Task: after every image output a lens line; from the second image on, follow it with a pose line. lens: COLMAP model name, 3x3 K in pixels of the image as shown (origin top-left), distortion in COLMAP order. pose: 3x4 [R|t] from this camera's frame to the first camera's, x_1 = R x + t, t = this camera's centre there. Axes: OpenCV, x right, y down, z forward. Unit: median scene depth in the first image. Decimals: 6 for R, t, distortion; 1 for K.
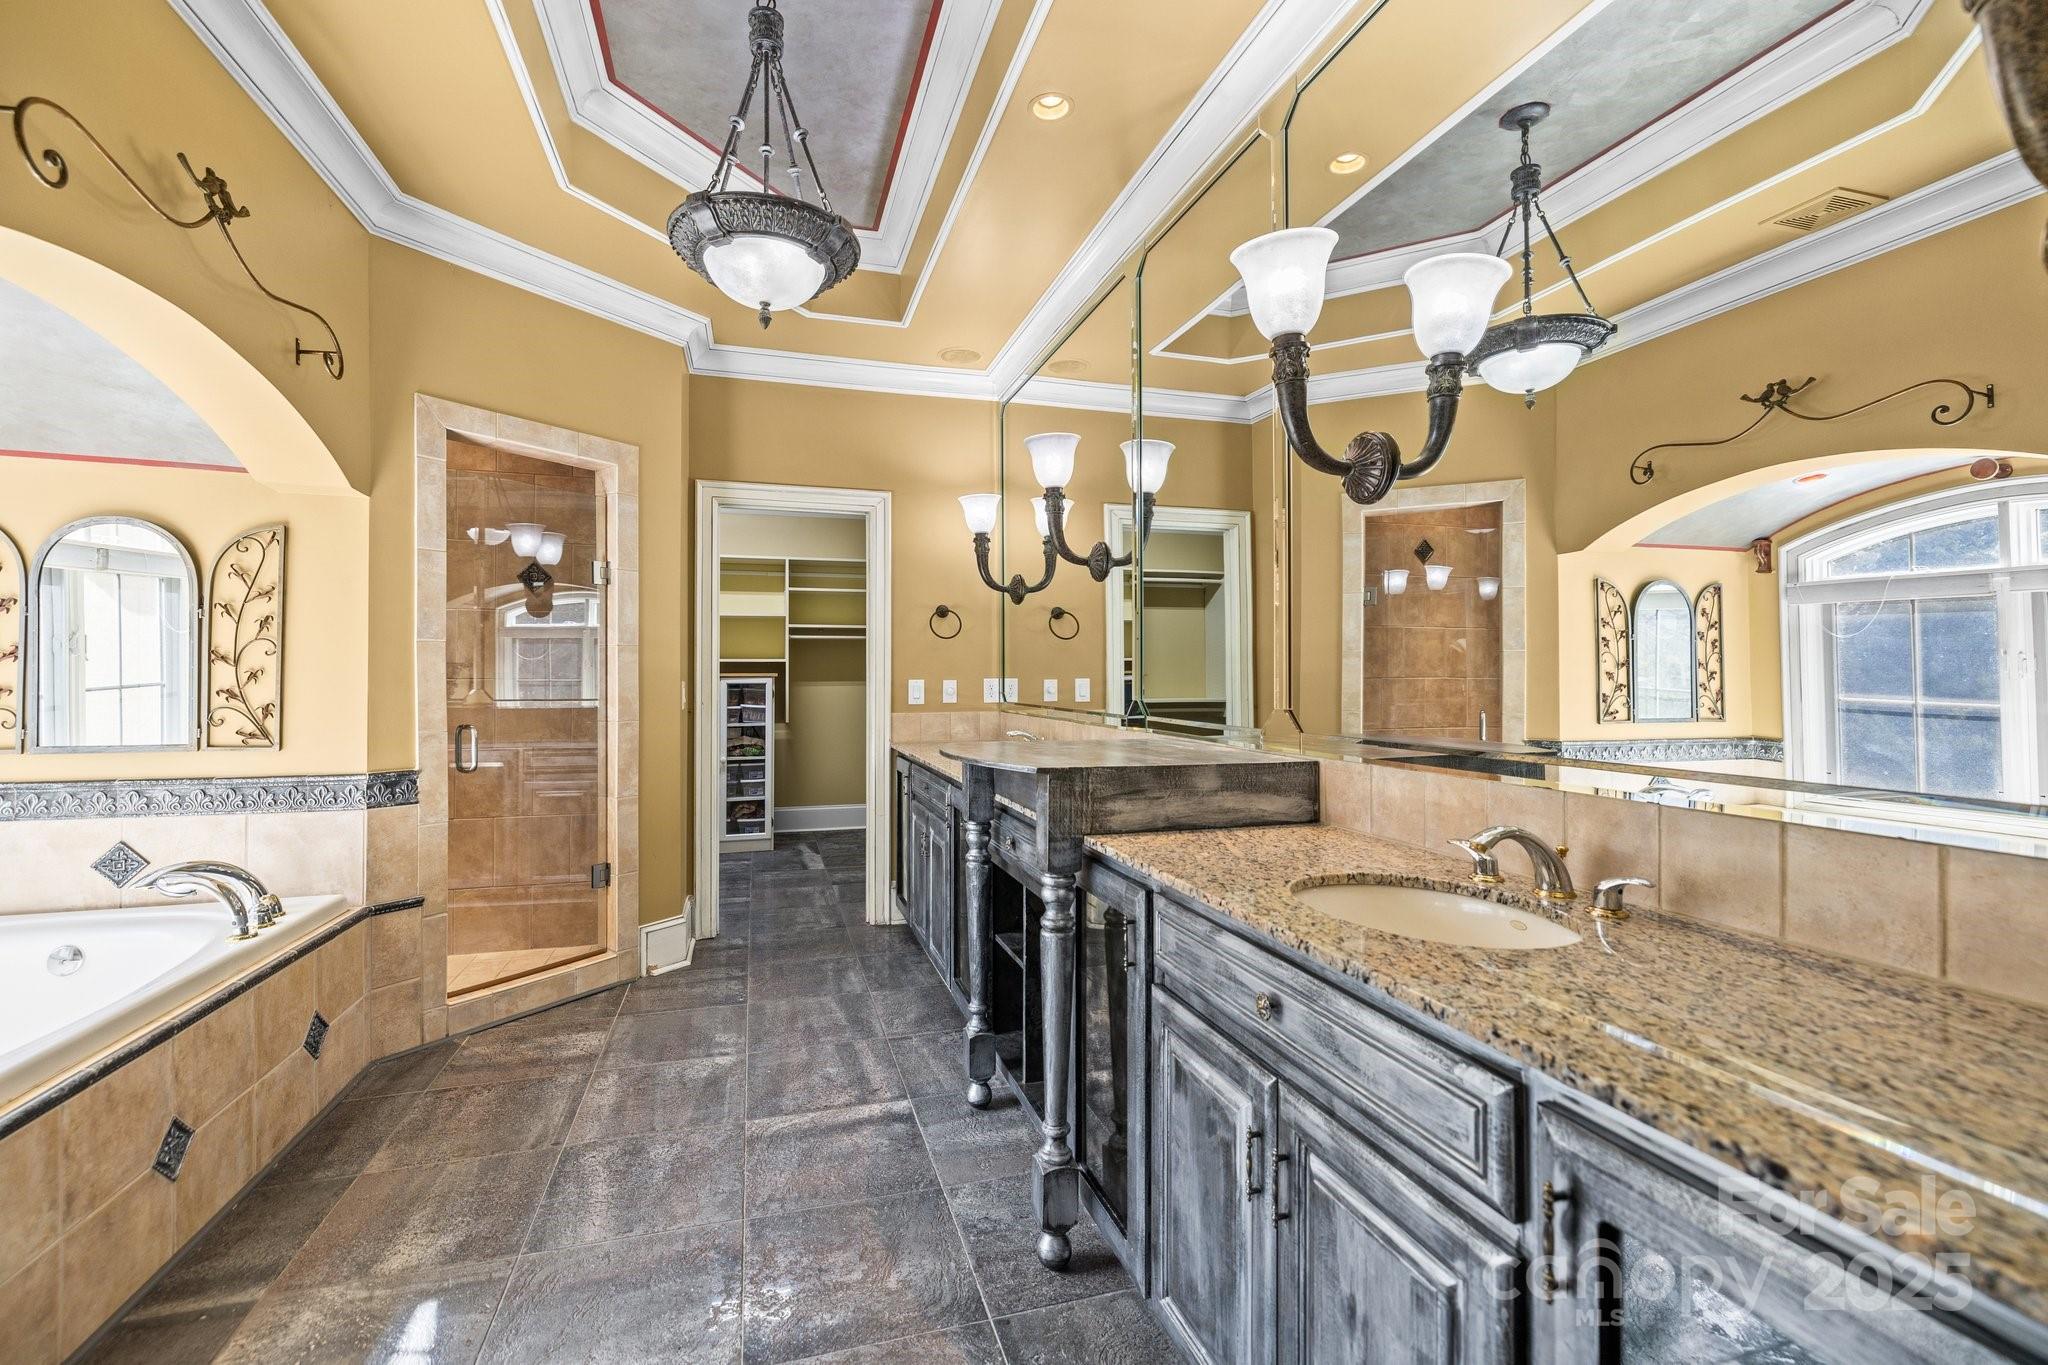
lens RADIAL K [[863.6, 0, 1019.4], [0, 863.6, 671.7], [0, 0, 1]] dist [-0.001536, 0.001075]
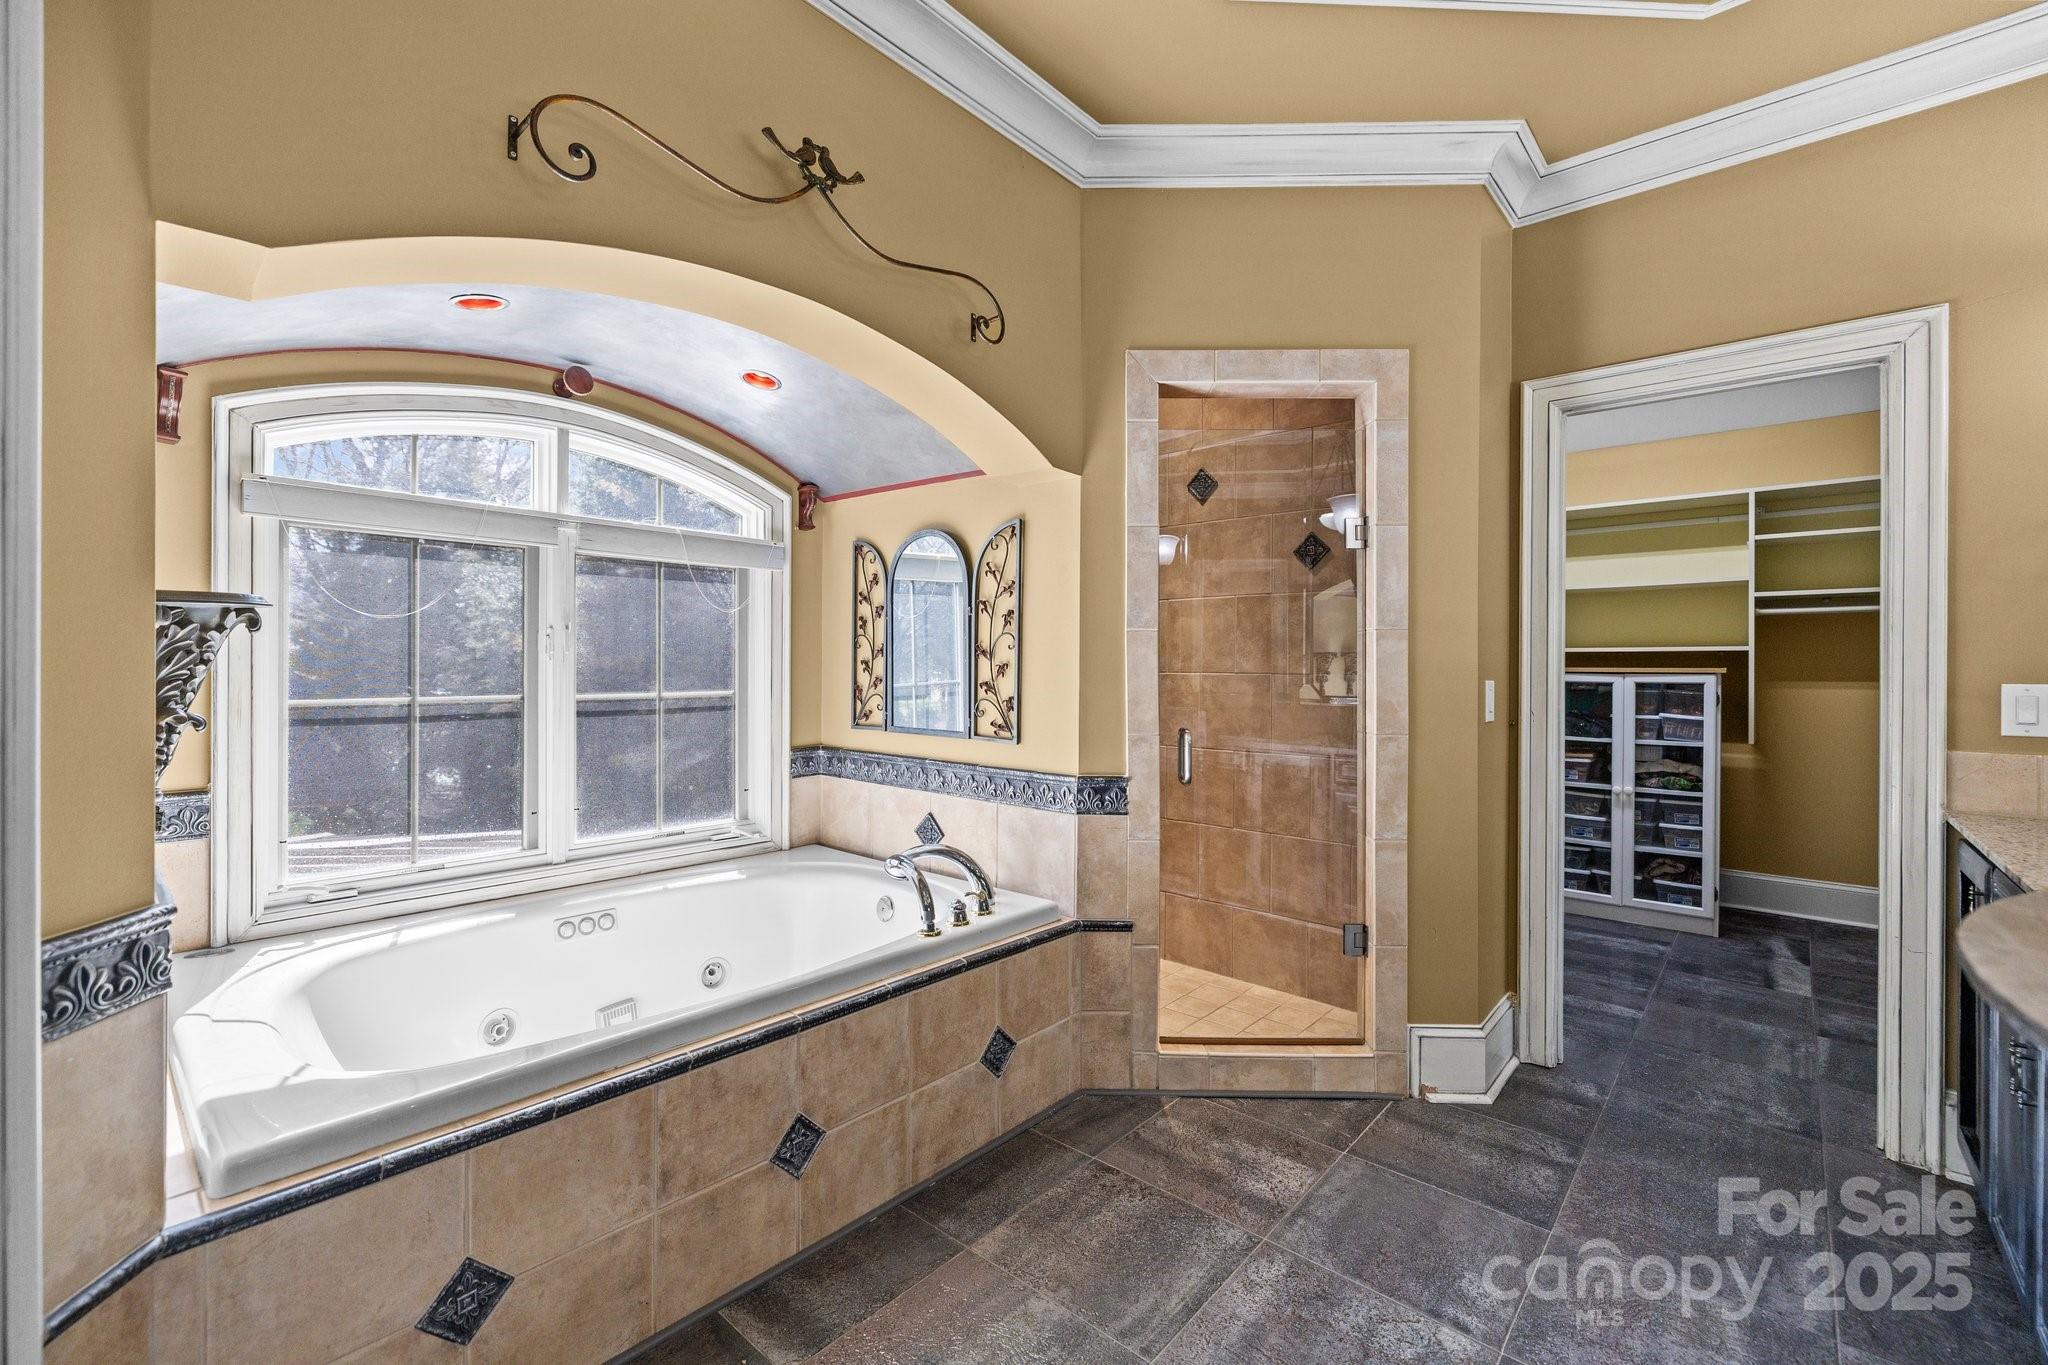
lens RADIAL K [[863.6, 0, 1002.1], [0, 863.6, 666.9], [0, 0, 1]] dist [-0.001536, 0.001075]
pose [[0.514350, 0.003057, -0.857575, -0.005409], [-0.000932, 0.999995, 0.003006, -0.001191], [0.857580, -0.000747, 0.514351, 0.441271]]
